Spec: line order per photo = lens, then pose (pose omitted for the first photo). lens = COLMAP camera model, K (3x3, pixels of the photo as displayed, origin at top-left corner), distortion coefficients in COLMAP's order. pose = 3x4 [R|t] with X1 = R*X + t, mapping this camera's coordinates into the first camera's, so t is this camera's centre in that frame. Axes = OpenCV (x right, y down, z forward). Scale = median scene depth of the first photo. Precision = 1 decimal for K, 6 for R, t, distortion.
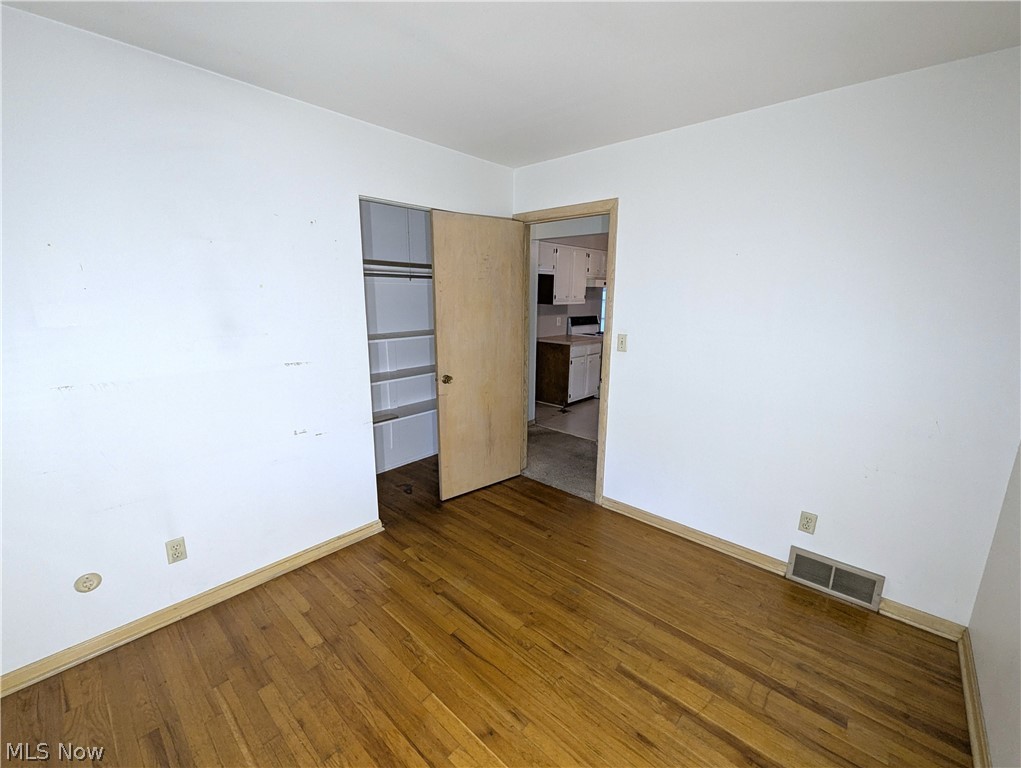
lens RADIAL K [[423.8, 0, 510.8], [0, 423.8, 384.7], [0, 0, 1]] dist [-0.000264, -0.001526]
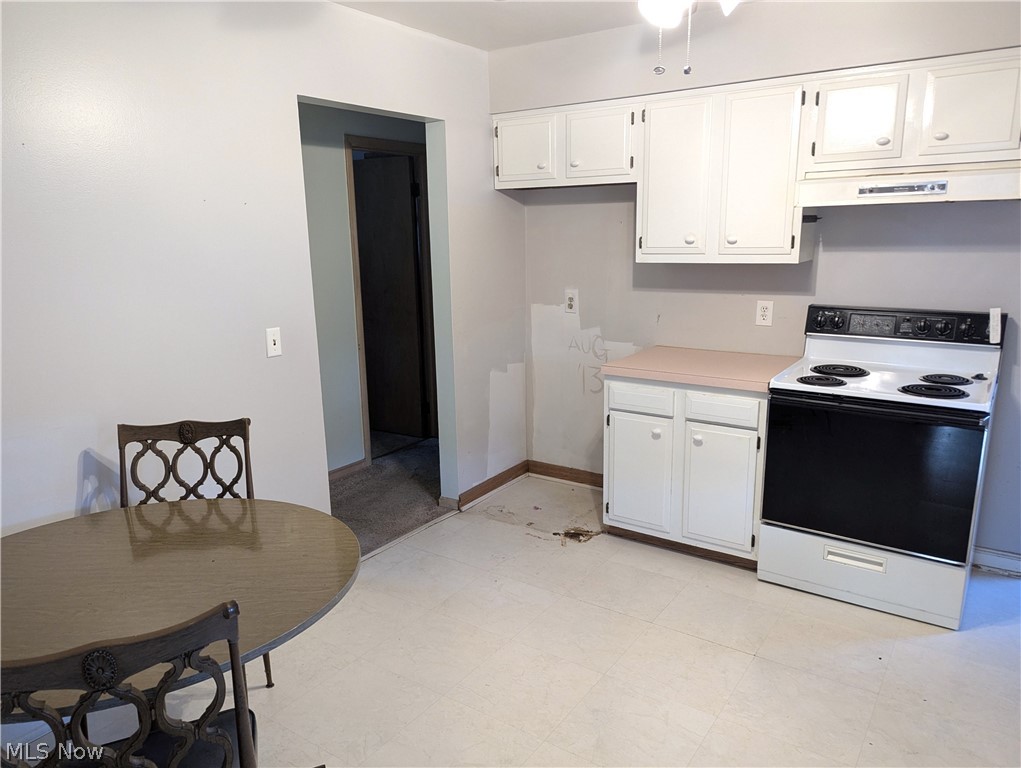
lens RADIAL K [[737.0, 0, 507.6], [0, 737.0, 393.5], [0, 0, 1]] dist [0.060817, -0.054390]
pose [[0.125934, 0.210380, -0.969475, 1.412068], [-0.190856, 0.964137, 0.184430, -0.332269], [0.973506, 0.161804, 0.161570, 1.514664]]
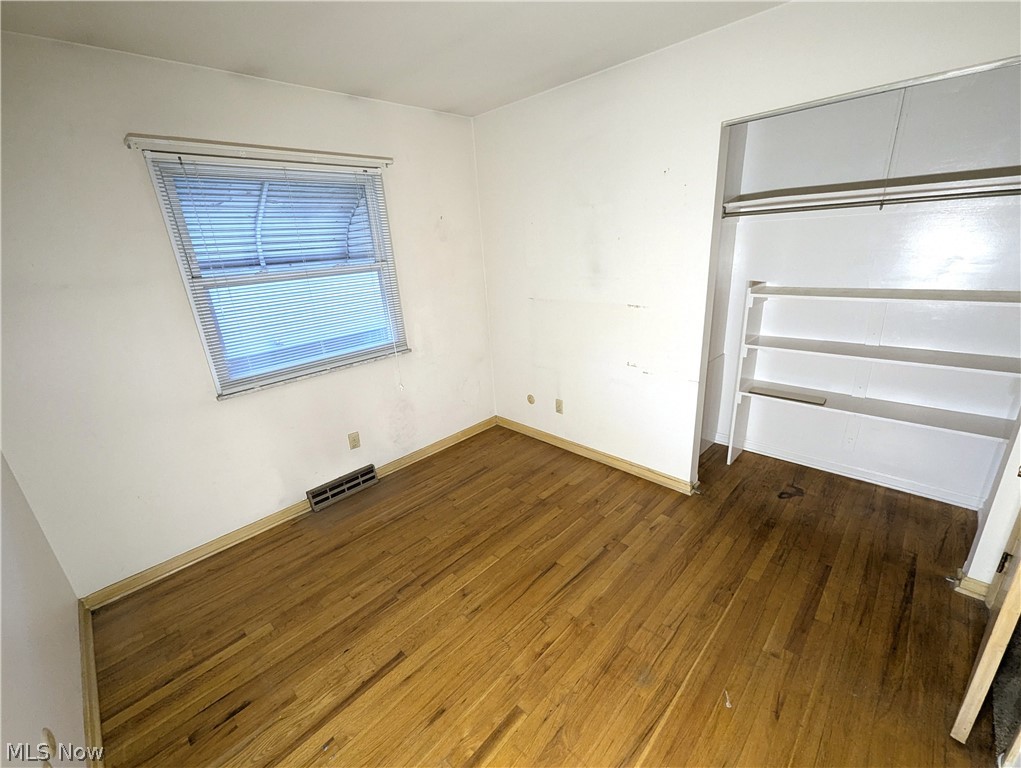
lens RADIAL K [[423.8, 0, 511.8], [0, 423.8, 385.6], [0, 0, 1]] dist [-0.000264, -0.001526]
pose [[-0.037261, 0.319202, -0.946954, 0.686682], [-0.150651, 0.934987, 0.321096, -0.170637], [0.987885, 0.154624, 0.013250, 0.702115]]
